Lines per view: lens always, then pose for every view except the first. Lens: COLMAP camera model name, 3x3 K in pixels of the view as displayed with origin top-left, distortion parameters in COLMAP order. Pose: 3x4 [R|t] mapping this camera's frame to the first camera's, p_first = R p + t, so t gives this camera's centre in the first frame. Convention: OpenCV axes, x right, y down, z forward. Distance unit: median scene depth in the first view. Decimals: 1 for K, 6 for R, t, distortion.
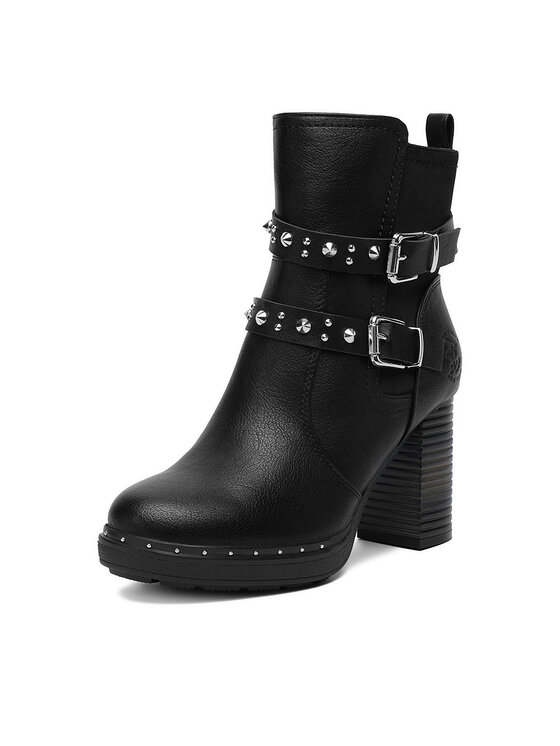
lens RADIAL K [[1358.6, 0, 279.9], [0, 1358.6, 373.0], [0, 0, 1]] dist [-0.003948, 0.000000]
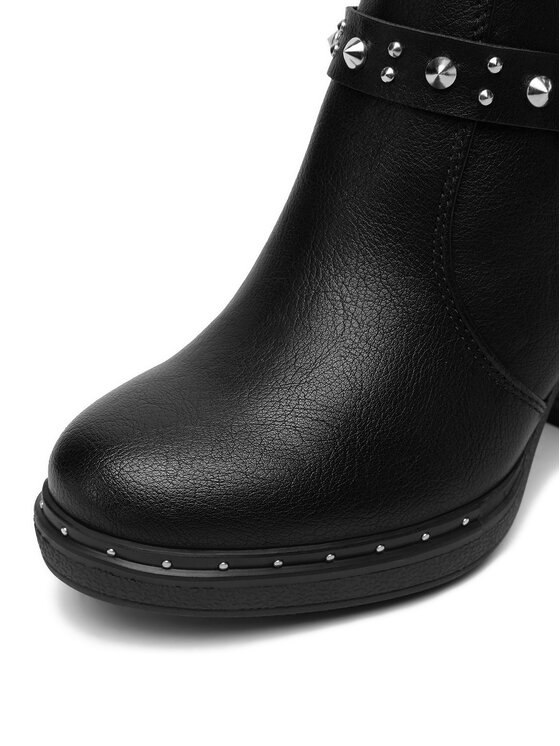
lens RADIAL K [[1098.4, 0, 280.8], [0, 1098.4, 373.1], [0, 0, 1]] dist [-0.051671, 0.000000]
pose [[0.987921, 0.026978, -0.152591, 0.023121], [0.020994, 0.952345, 0.304301, -0.051888], [0.153529, -0.303829, 0.940275, 0.601249]]
